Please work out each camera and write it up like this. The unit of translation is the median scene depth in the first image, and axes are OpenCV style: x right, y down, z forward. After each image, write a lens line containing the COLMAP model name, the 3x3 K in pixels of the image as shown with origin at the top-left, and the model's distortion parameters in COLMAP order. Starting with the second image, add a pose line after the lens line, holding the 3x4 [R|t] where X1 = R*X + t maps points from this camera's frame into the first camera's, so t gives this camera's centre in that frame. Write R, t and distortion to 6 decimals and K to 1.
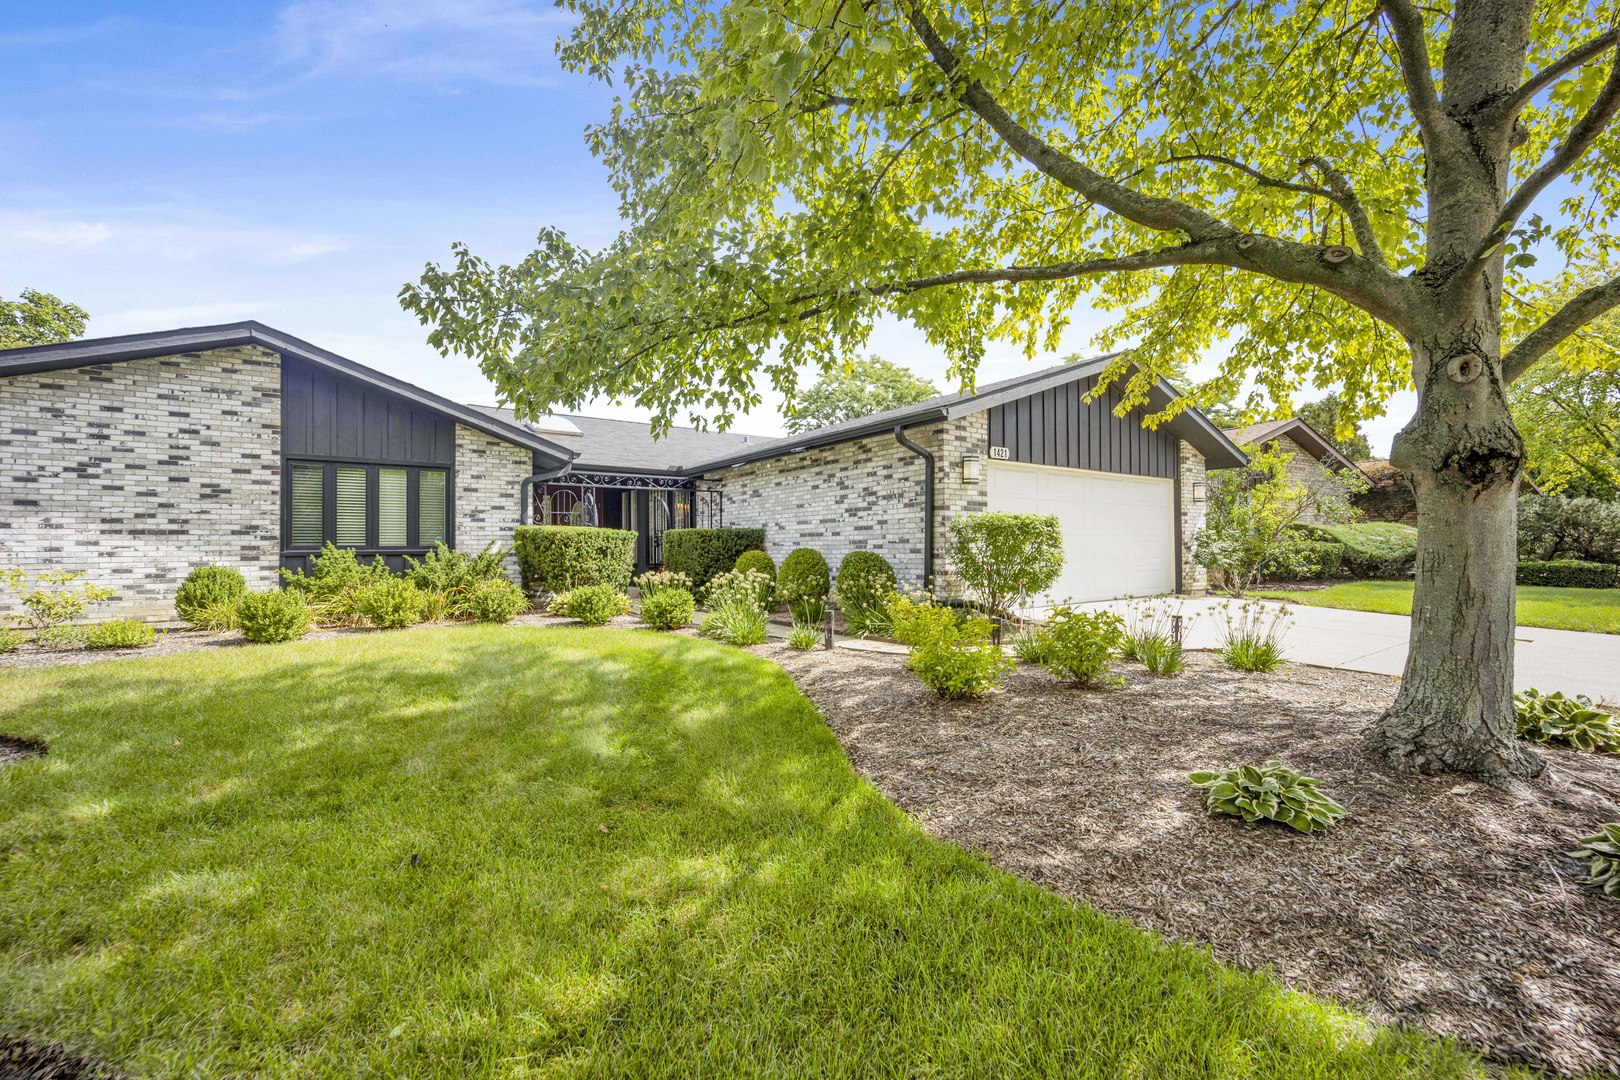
lens RADIAL K [[662.7, 0, 795.6], [0, 662.7, 544.2], [0, 0, 1]] dist [-0.025948, -0.000017]
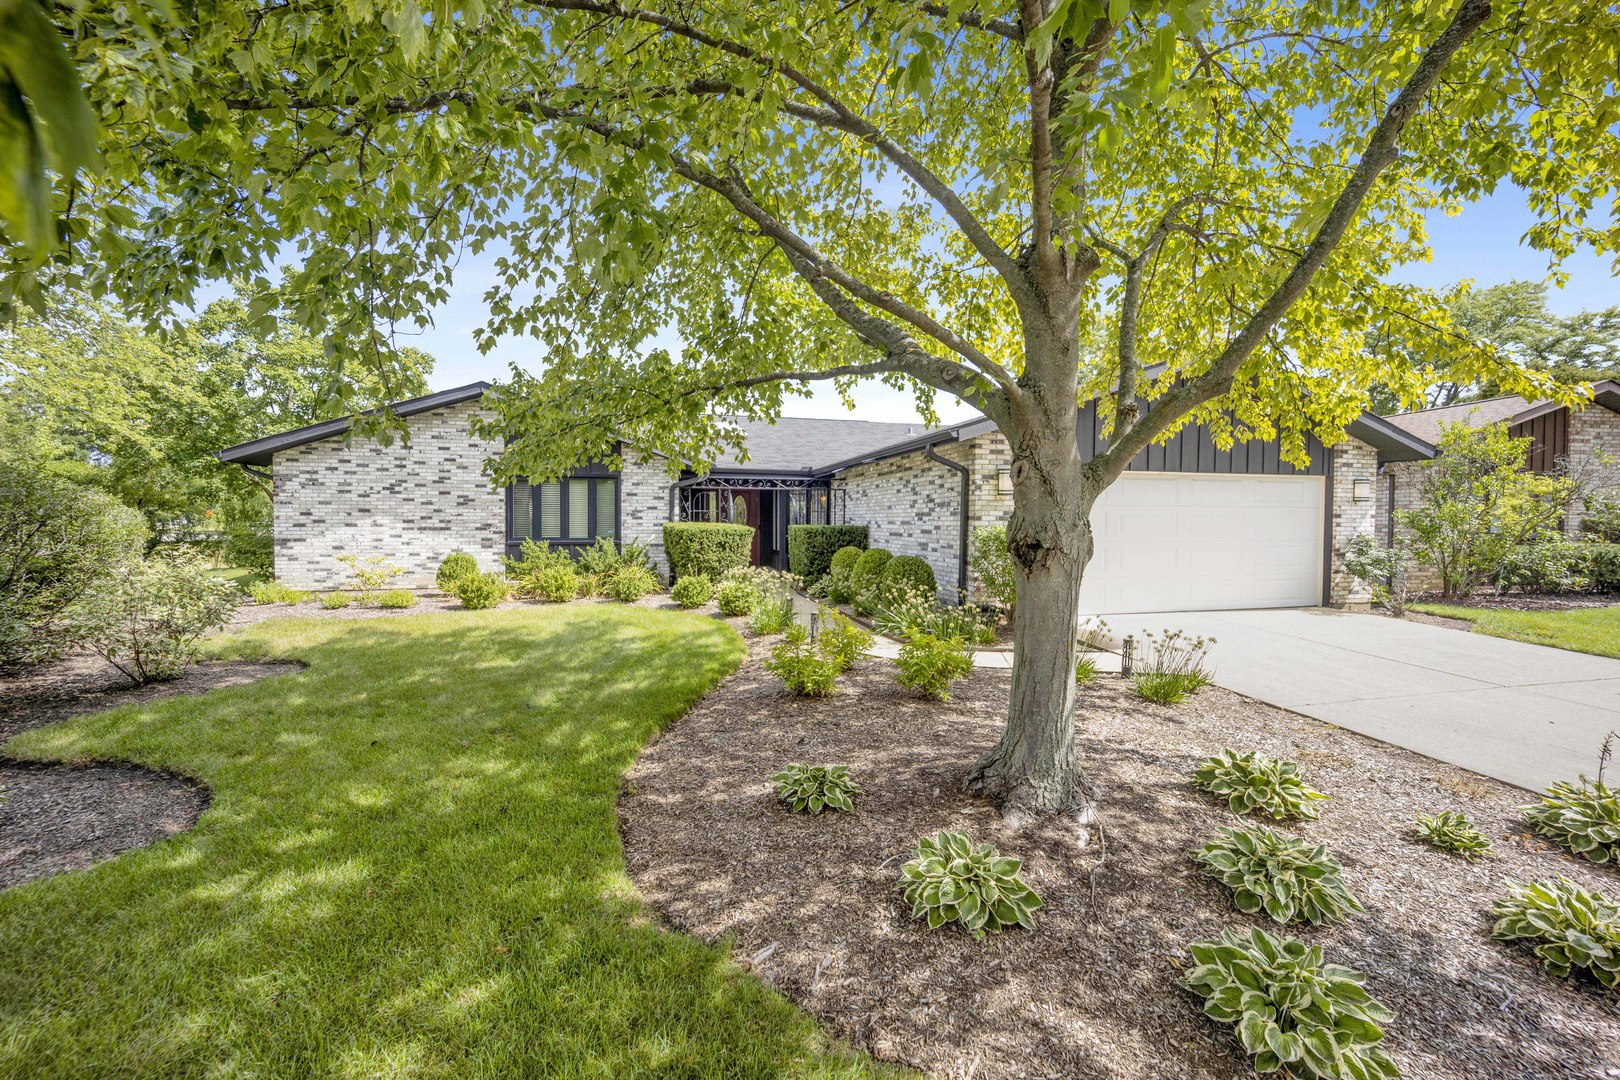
lens RADIAL K [[662.7, 0, 795.6], [0, 662.7, 544.2], [0, 0, 1]] dist [-0.025948, -0.000017]
pose [[0.928061, 0.025399, -0.371562, 0.328102], [-0.008778, 0.998886, 0.046356, -0.056028], [0.372326, -0.039759, 0.927250, -0.091903]]
